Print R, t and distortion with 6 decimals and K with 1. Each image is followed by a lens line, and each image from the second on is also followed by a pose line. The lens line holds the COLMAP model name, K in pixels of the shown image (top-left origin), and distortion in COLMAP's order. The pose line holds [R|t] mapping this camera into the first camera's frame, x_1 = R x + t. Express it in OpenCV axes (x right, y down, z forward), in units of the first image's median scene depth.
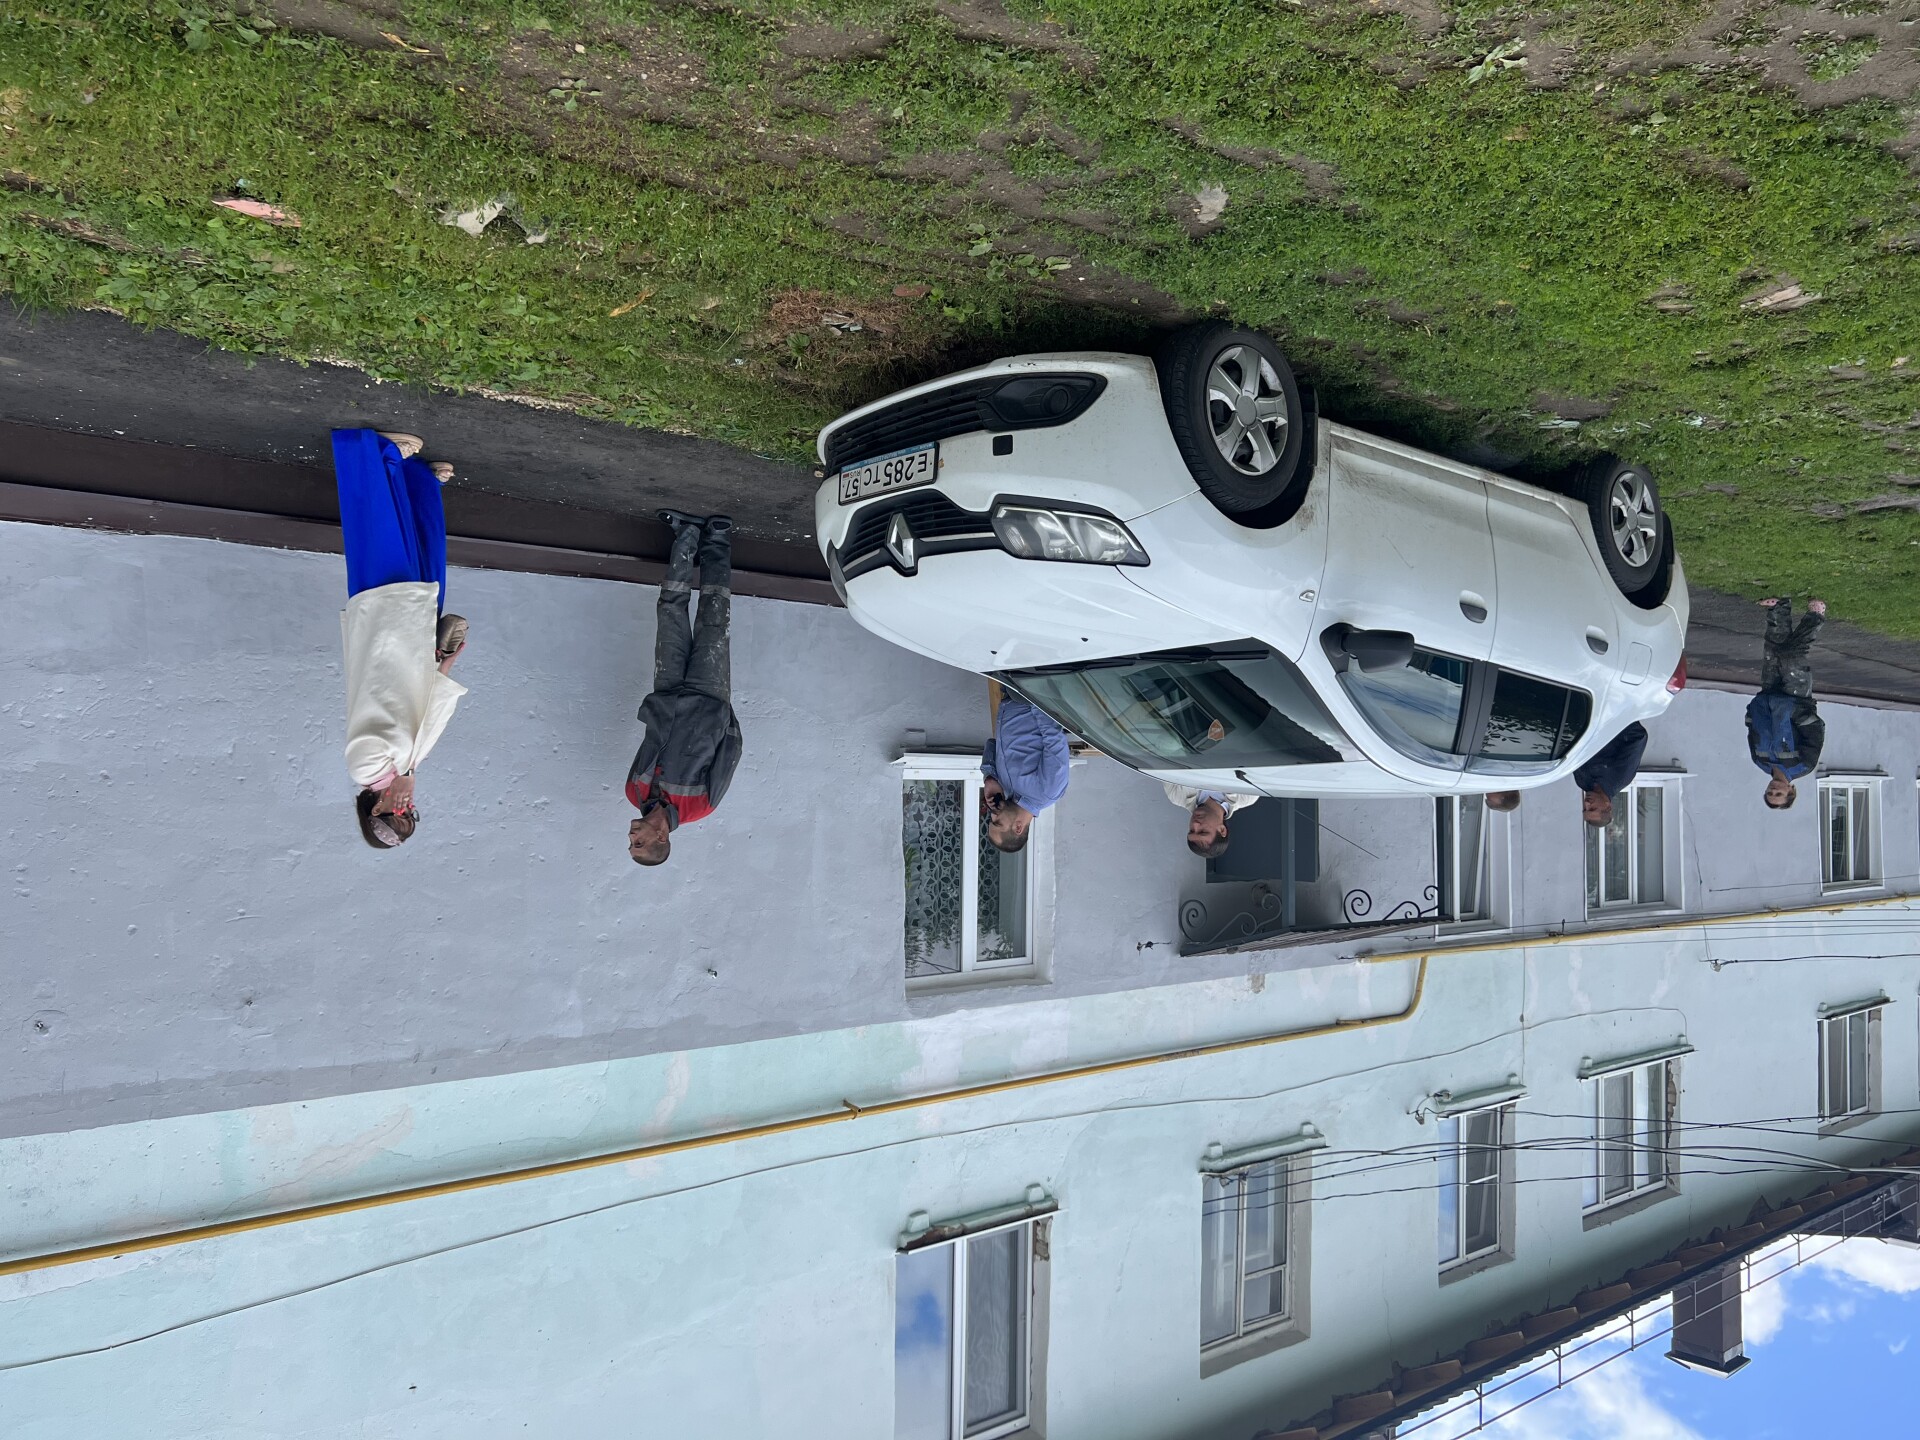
lens RADIAL K [[1463.6, 0, 959.7], [0, 1463.6, 697.7], [0, 0, 1]] dist [0.064491, -0.071831]
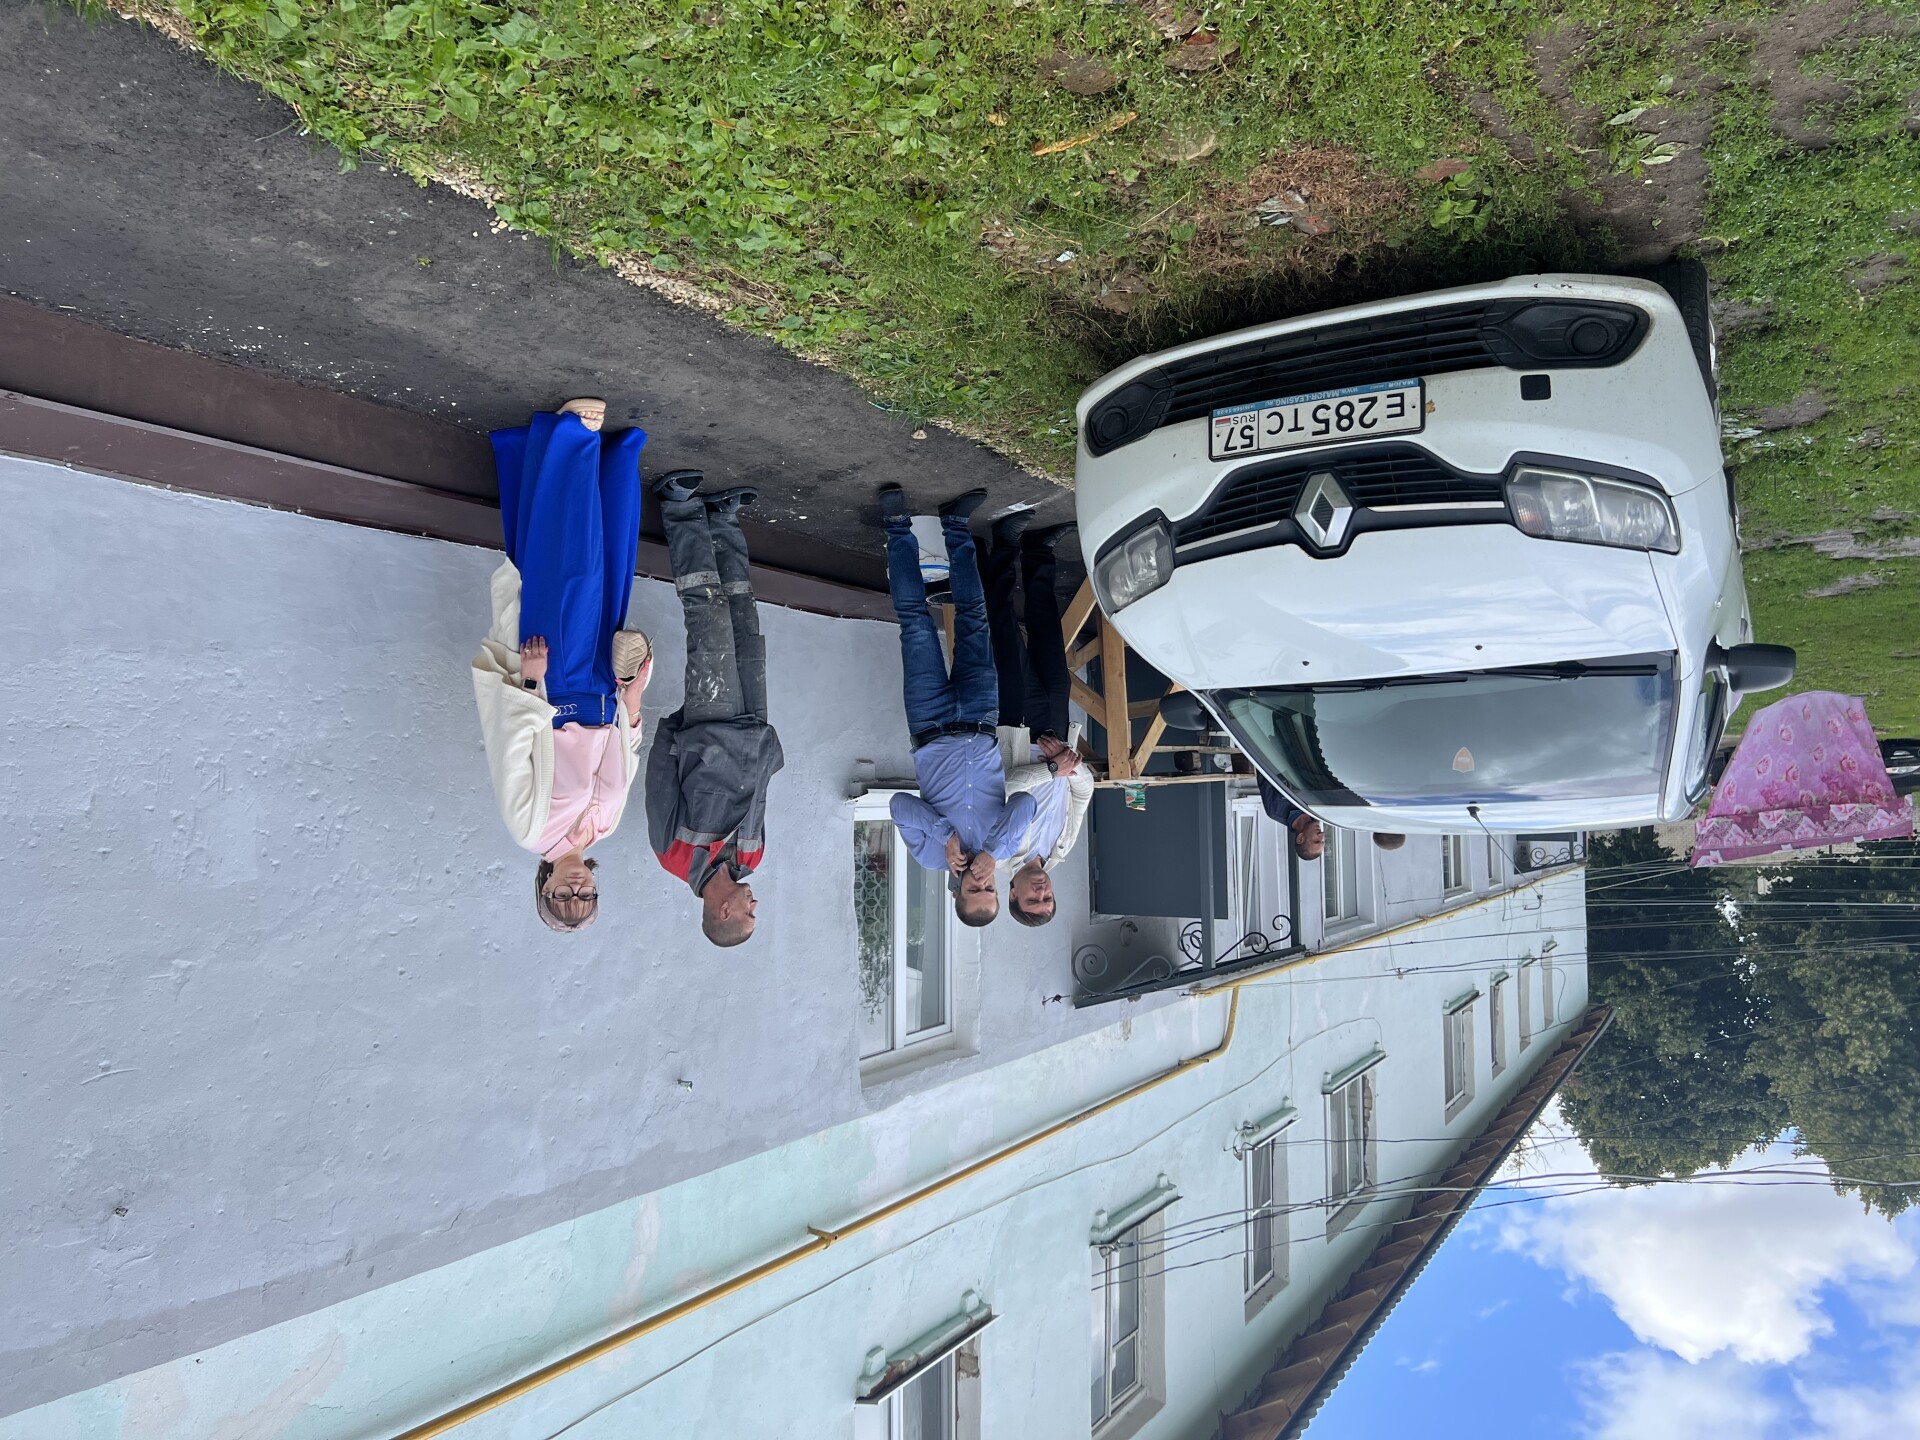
lens RADIAL K [[1455.8, 0, 958.7], [0, 1455.8, 703.2], [0, 0, 1]] dist [0.059264, -0.064254]
pose [[0.928184, 0.003438, 0.372105, -0.385478], [0.002570, 0.999874, -0.015648, 0.002993], [-0.372112, 0.015480, 0.928059, 0.289636]]
